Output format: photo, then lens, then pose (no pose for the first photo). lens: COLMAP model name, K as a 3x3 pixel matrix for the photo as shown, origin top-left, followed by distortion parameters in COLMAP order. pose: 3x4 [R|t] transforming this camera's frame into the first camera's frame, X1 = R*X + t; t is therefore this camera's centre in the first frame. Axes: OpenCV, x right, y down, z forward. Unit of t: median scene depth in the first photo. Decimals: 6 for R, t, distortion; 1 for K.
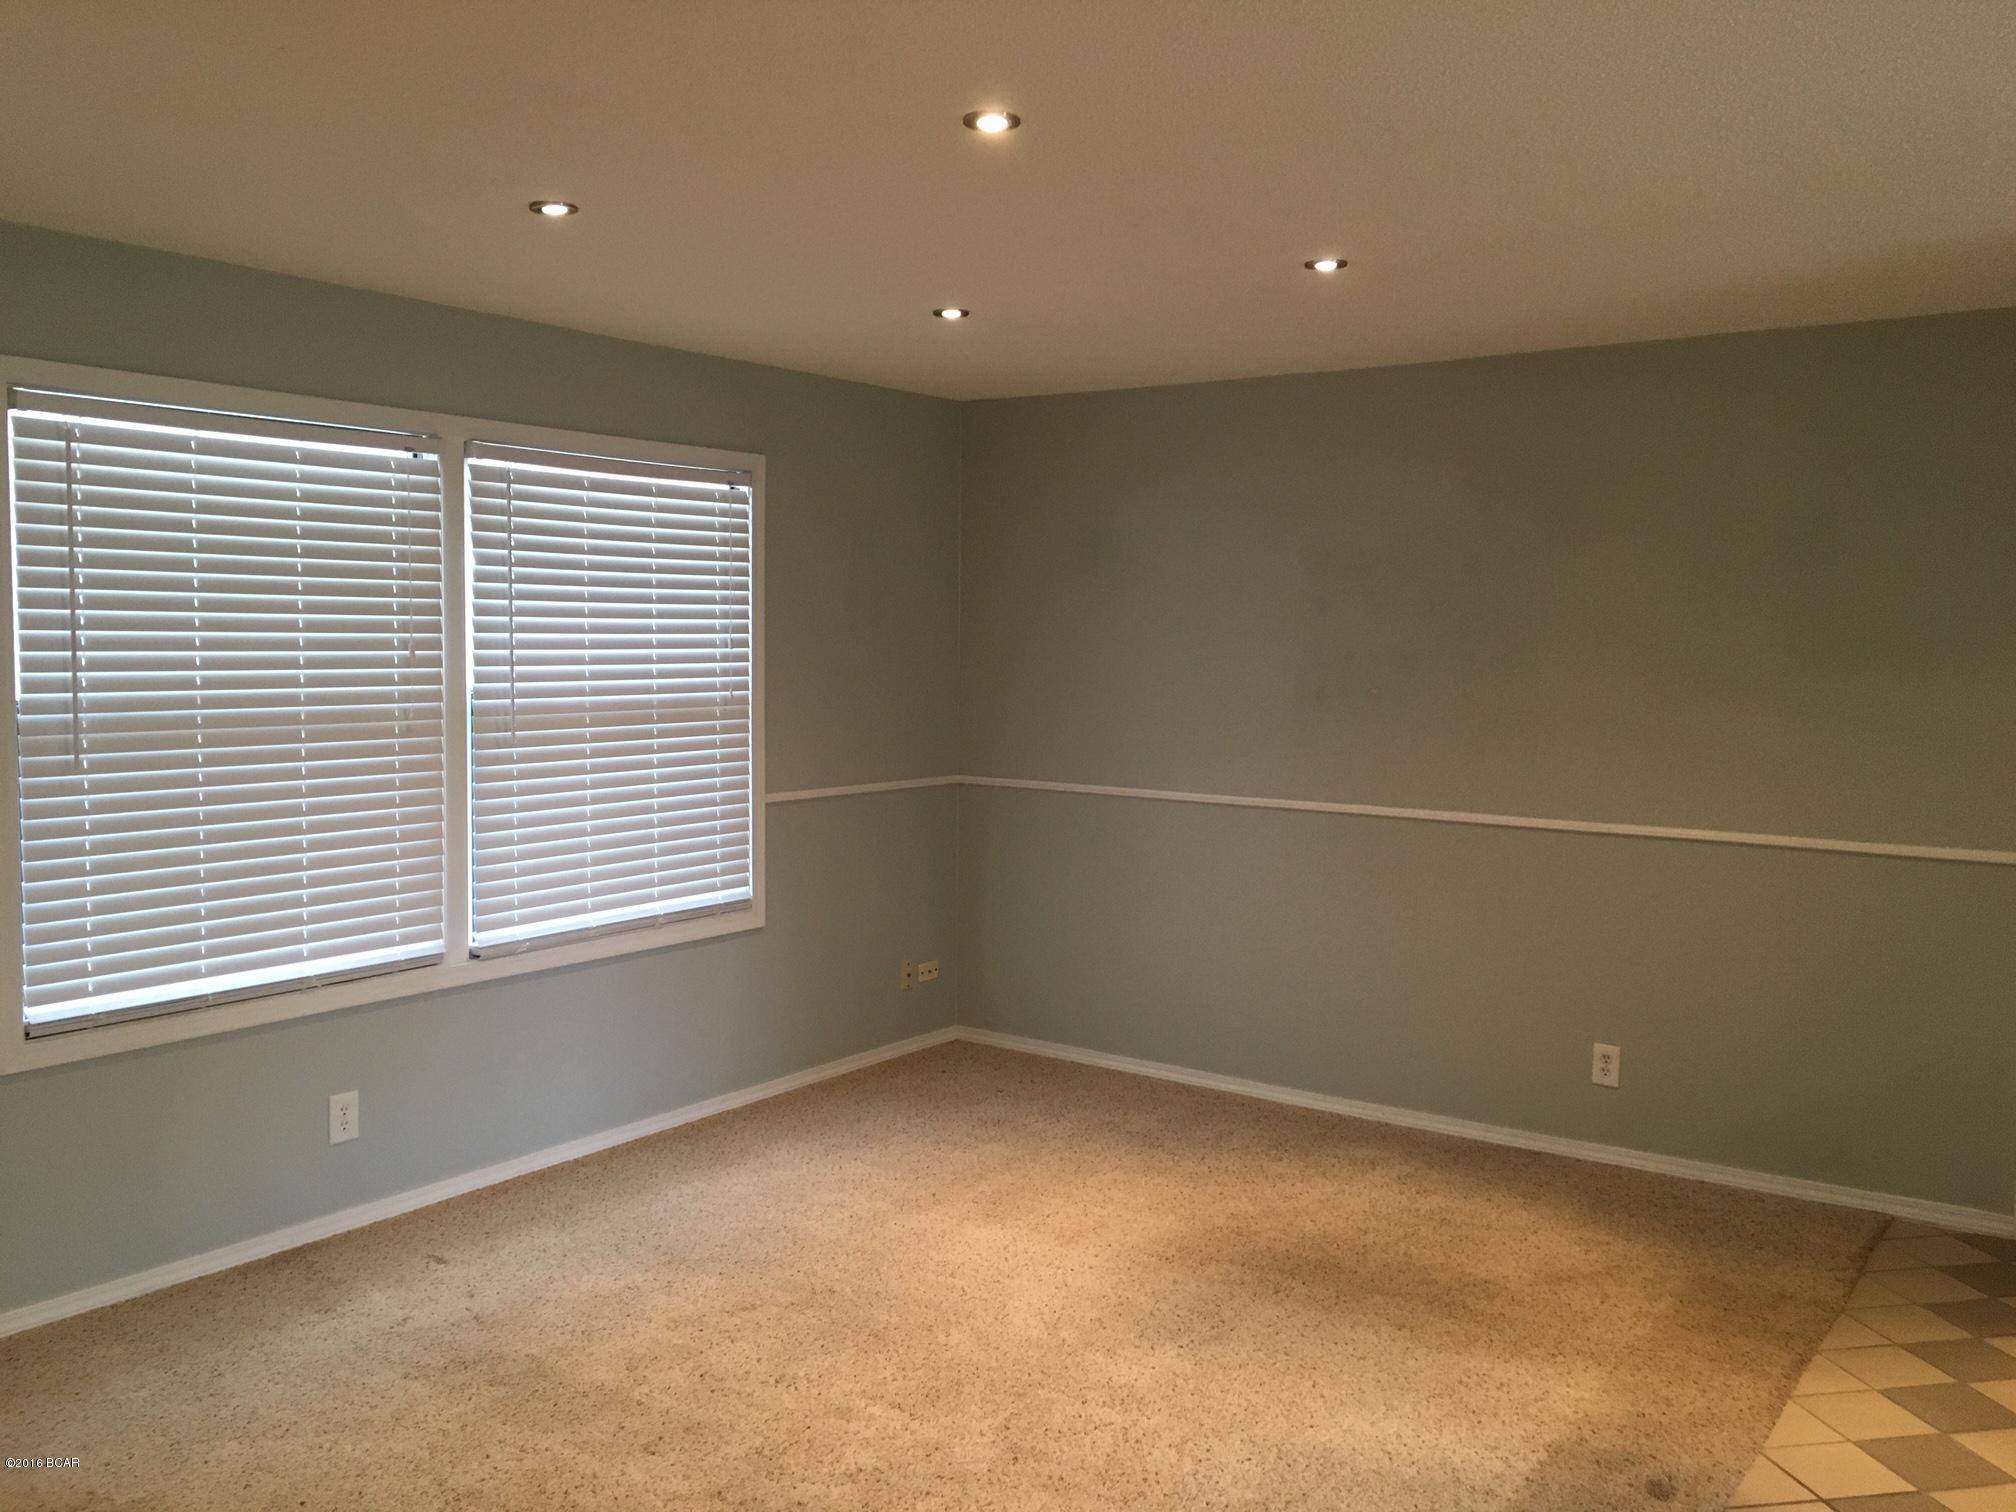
lens RADIAL K [[1704.3, 0, 905.7], [0, 1704.3, 760.2], [0, 0, 1]] dist [0.016648, -0.013544]
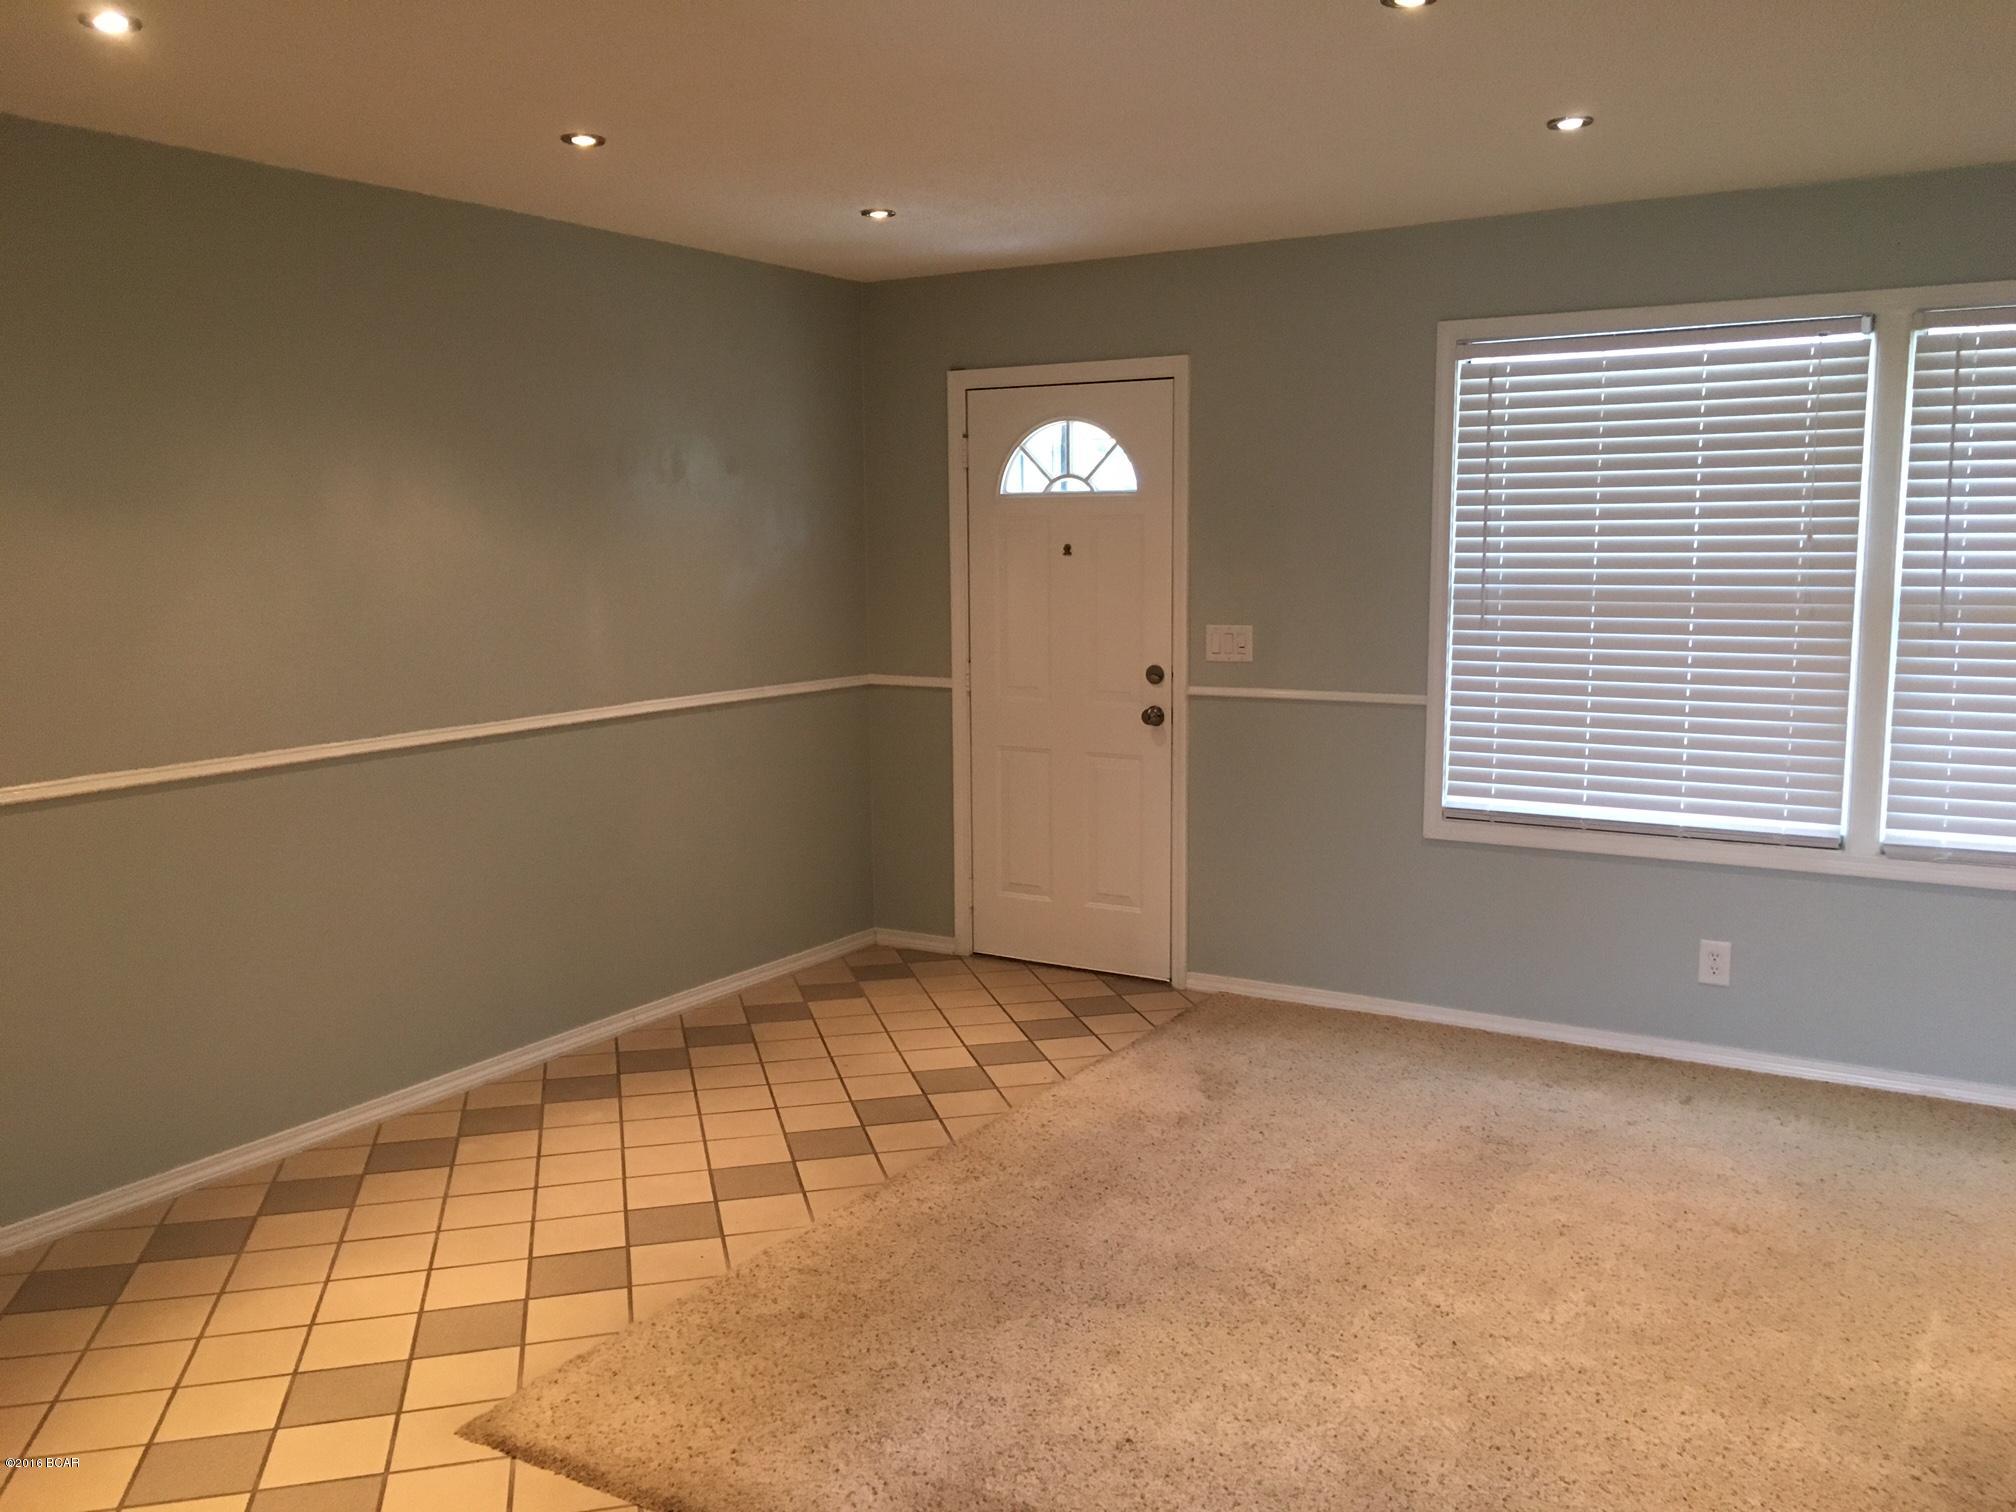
lens RADIAL K [[1704.3, 0, 997.6], [0, 1704.3, 757.0], [0, 0, 1]] dist [0.016648, -0.013544]
pose [[0.082566, 0.138025, -0.986981, 0.763579], [-0.053079, 0.989566, 0.133946, -0.048530], [0.995171, 0.041328, 0.089031, 0.475466]]
